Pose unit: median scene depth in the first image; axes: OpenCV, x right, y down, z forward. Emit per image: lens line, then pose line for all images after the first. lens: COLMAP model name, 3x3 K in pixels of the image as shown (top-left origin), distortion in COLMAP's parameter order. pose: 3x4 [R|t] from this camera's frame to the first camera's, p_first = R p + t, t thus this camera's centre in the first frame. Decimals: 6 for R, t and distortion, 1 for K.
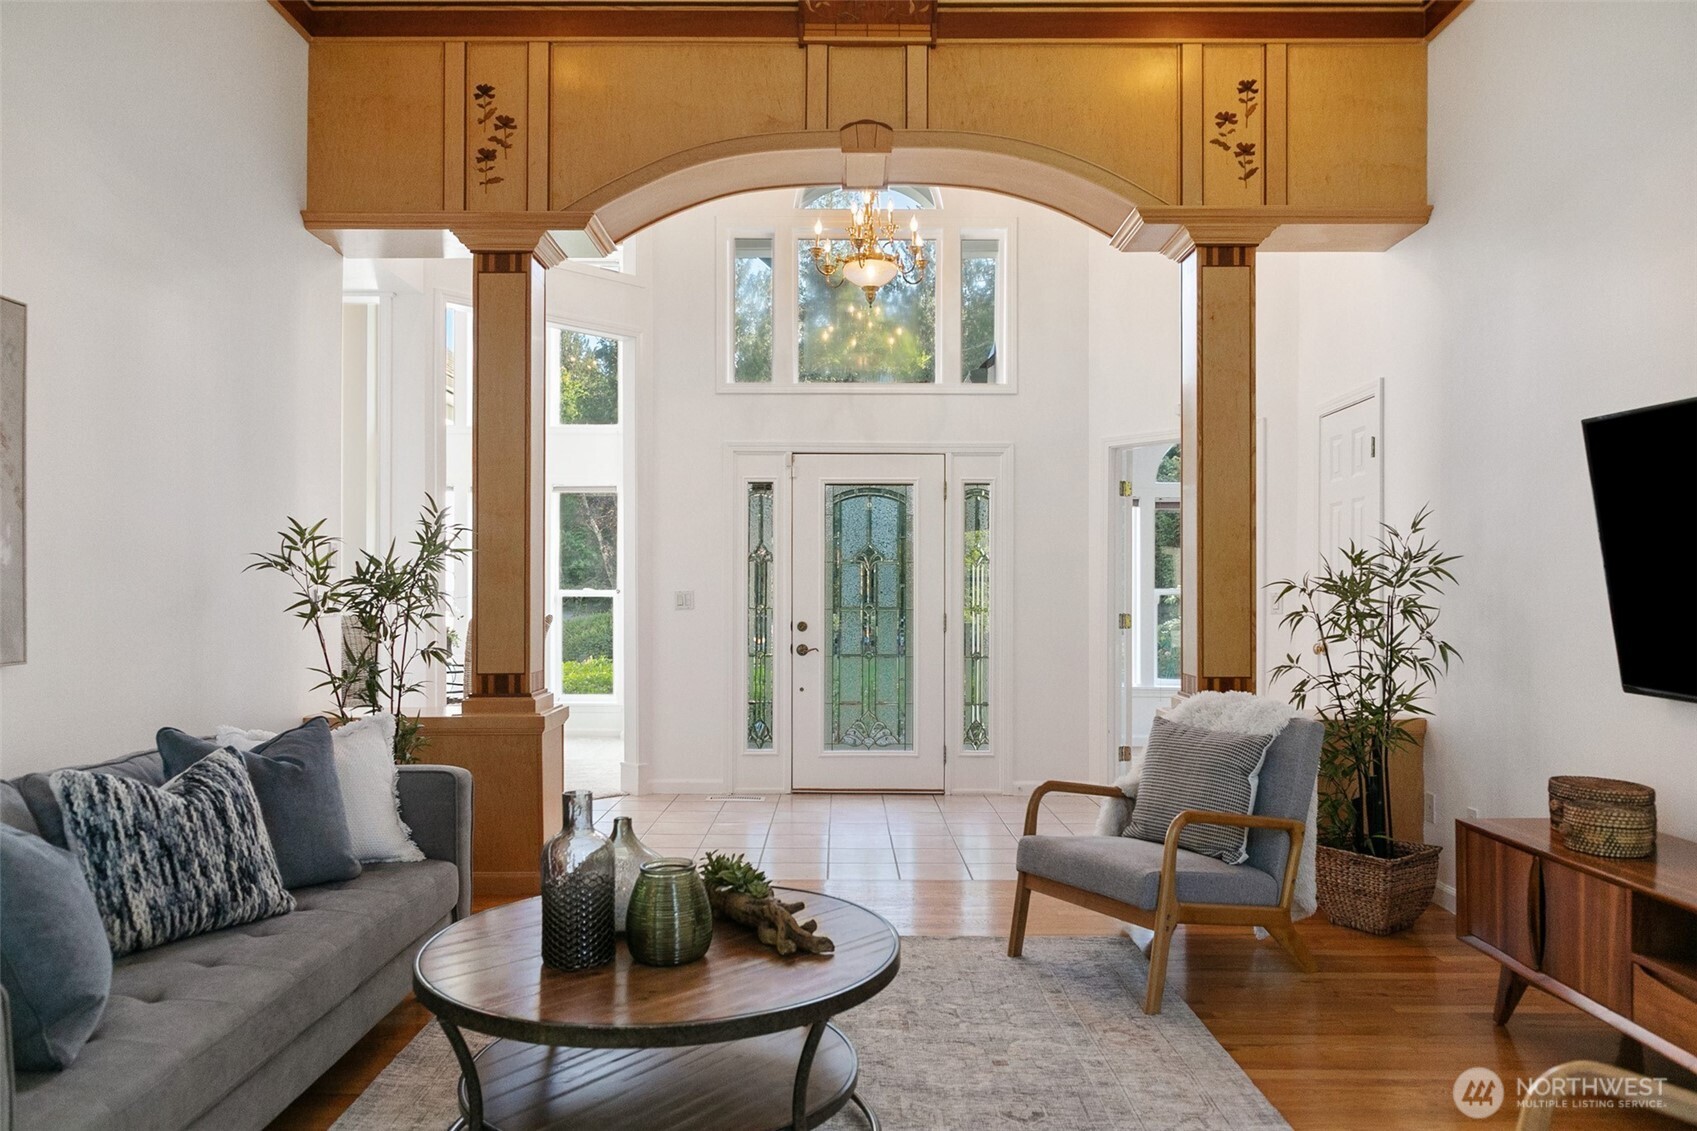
lens RADIAL K [[1170.3, 0, 839.8], [0, 1170.3, 574.6], [0, 0, 1]] dist [0.009212, -0.000108]
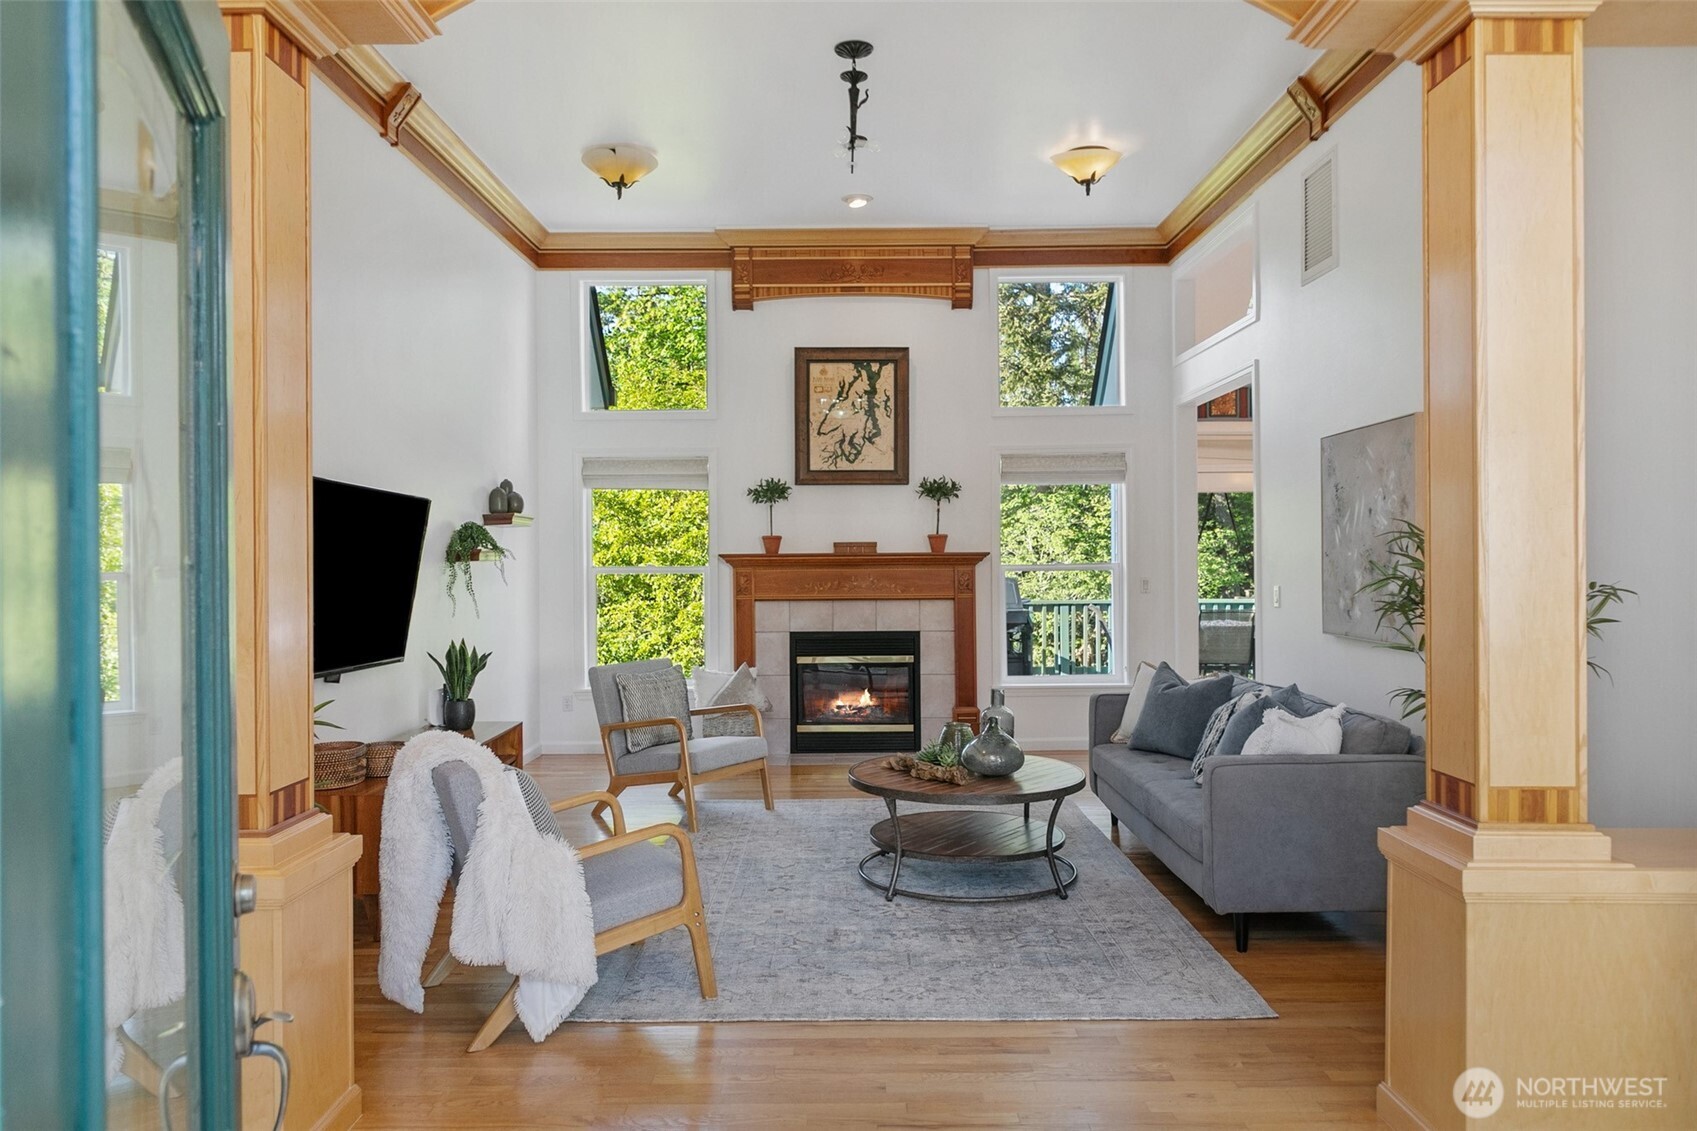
lens RADIAL K [[1170.3, 0, 844.2], [0, 1170.3, 565.4], [0, 0, 1]] dist [0.009212, -0.000108]
pose [[-0.999980, 0.004209, -0.004673, 0.055678], [0.004263, 0.999925, -0.011474, -0.019003], [0.004625, -0.011493, -0.999923, 2.539685]]
